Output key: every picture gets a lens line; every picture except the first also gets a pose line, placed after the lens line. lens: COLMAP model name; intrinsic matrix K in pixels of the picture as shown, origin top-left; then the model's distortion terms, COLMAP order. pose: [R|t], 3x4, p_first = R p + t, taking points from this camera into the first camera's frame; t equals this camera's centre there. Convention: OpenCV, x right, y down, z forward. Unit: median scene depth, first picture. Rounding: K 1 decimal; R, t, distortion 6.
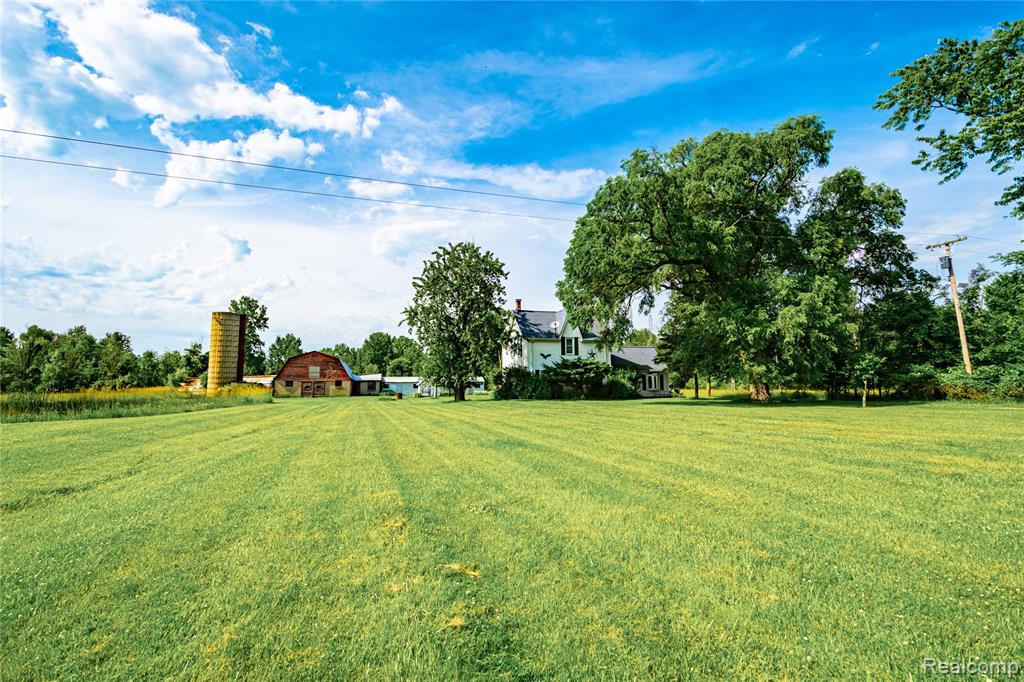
lens RADIAL K [[463.4, 0, 491.1], [0, 463.4, 363.2], [0, 0, 1]] dist [0.015071, 0.000318]
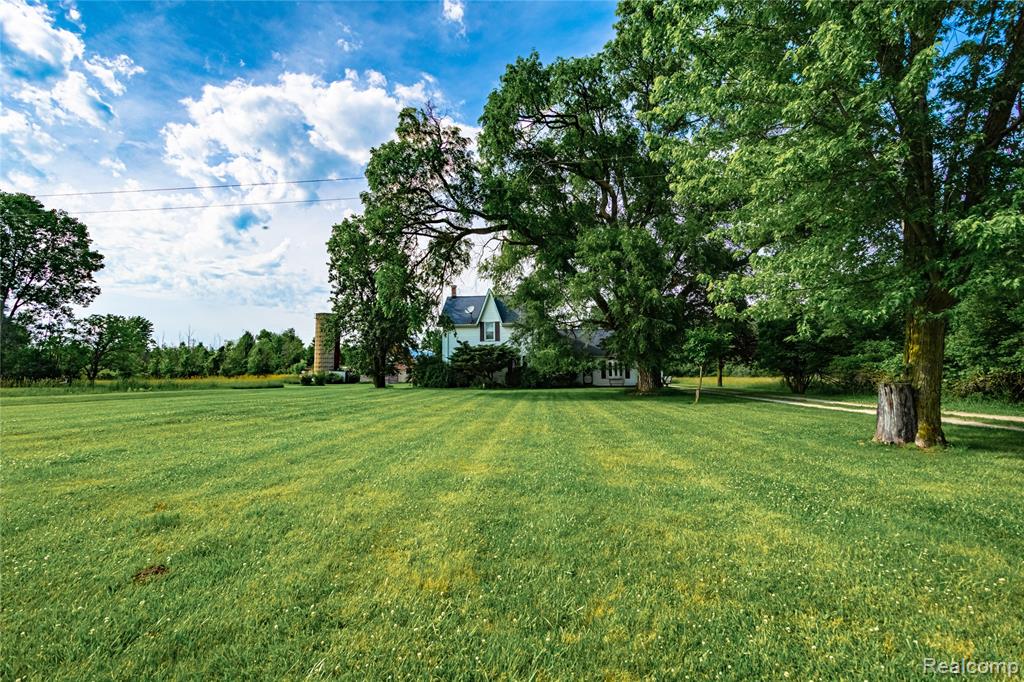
lens RADIAL K [[442.4, 0, 513.7], [0, 442.4, 343.4], [0, 0, 1]] dist [-0.007228, 0.000078]
pose [[0.925853, -0.025945, -0.376993, 0.549569], [0.019433, 0.999589, -0.021068, 0.007481], [0.377385, 0.012179, 0.925976, 0.188510]]
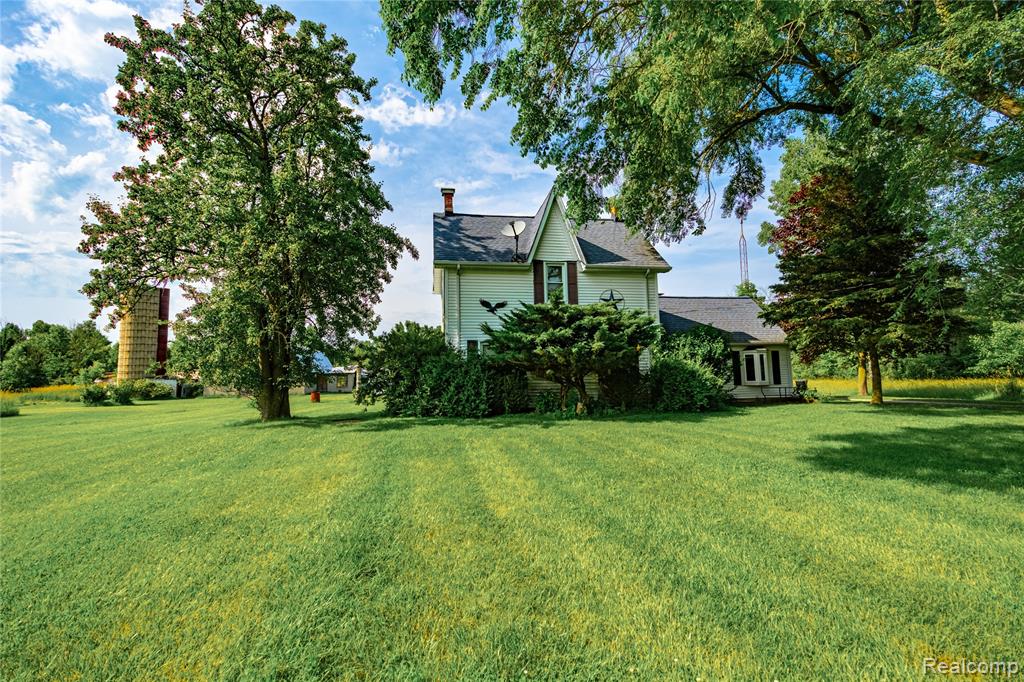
lens RADIAL K [[442.4, 0, 504.7], [0, 442.4, 353.7], [0, 0, 1]] dist [-0.007228, 0.000078]
pose [[0.993515, -0.019172, -0.112076, 0.166799], [0.018556, 0.999806, -0.006534, 0.028523], [0.112180, 0.004412, 0.993678, 0.601342]]
